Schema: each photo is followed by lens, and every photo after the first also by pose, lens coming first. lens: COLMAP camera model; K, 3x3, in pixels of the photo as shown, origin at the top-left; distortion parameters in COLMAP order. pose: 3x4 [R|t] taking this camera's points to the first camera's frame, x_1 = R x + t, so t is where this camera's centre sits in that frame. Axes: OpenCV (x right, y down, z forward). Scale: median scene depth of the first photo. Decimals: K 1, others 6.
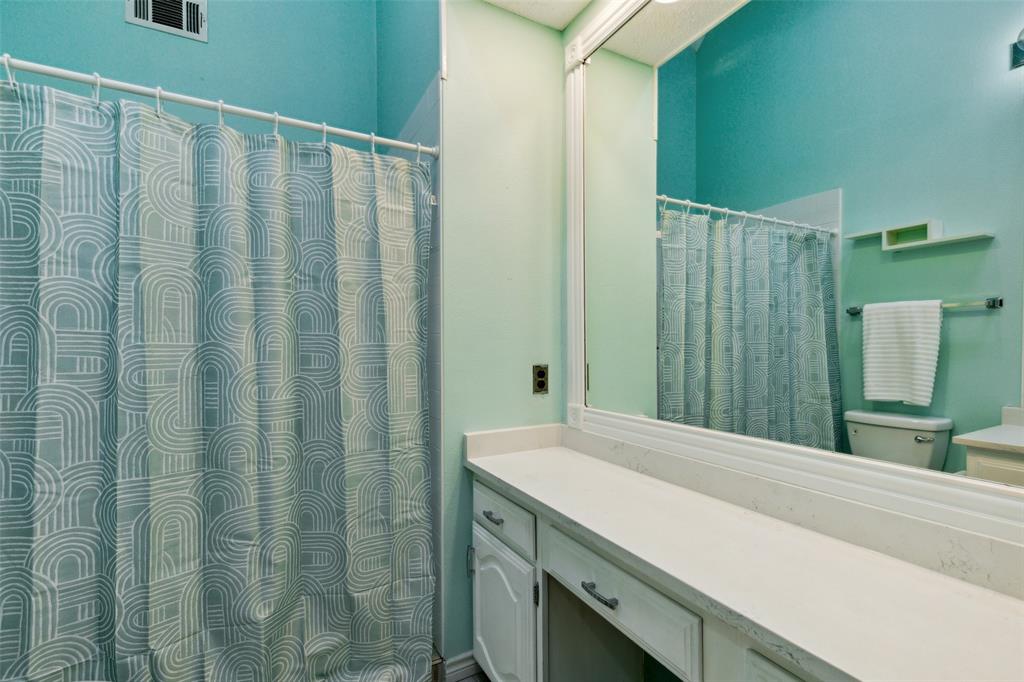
lens RADIAL K [[458.4, 0, 518.4], [0, 458.4, 347.1], [0, 0, 1]] dist [0.004522, -0.001249]
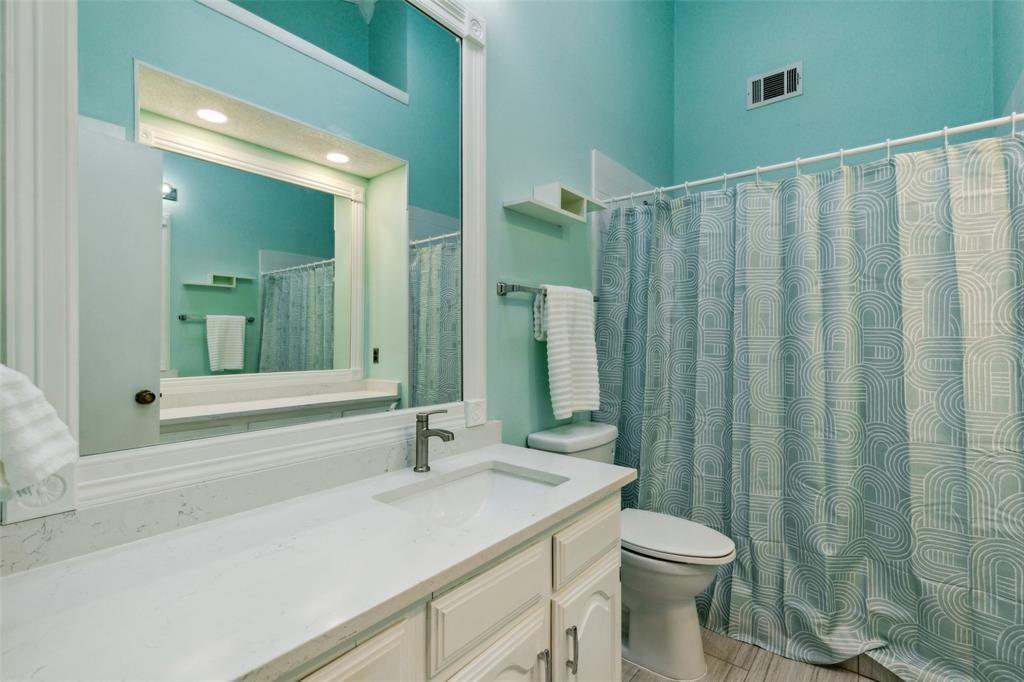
lens RADIAL K [[458.4, 0, 518.6], [0, 458.4, 335.8], [0, 0, 1]] dist [0.004522, -0.001249]
pose [[0.373861, -0.002262, -0.927482, 0.275485], [-0.011358, 0.999911, -0.007017, 0.007393], [0.927415, 0.013158, 0.373802, -0.244661]]
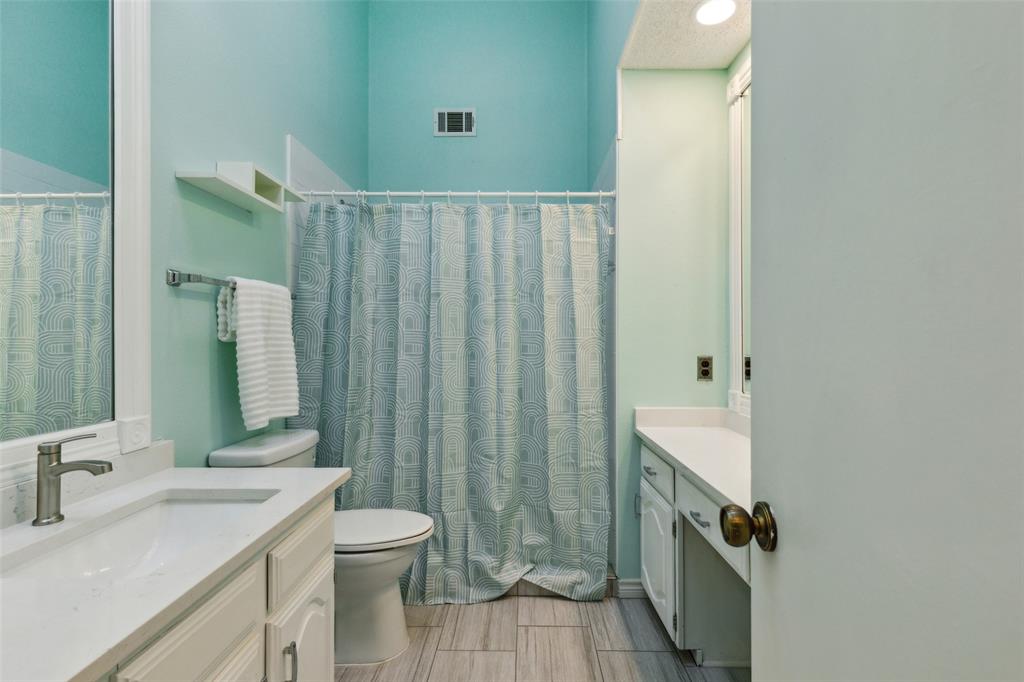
lens RADIAL K [[458.4, 0, 518.5], [0, 458.4, 337.4], [0, 0, 1]] dist [0.004522, -0.001249]
pose [[0.869816, 0.000613, -0.493376, 0.266112], [-0.007477, 0.999901, -0.011940, 0.010017], [0.493320, 0.014075, 0.869734, -0.327666]]
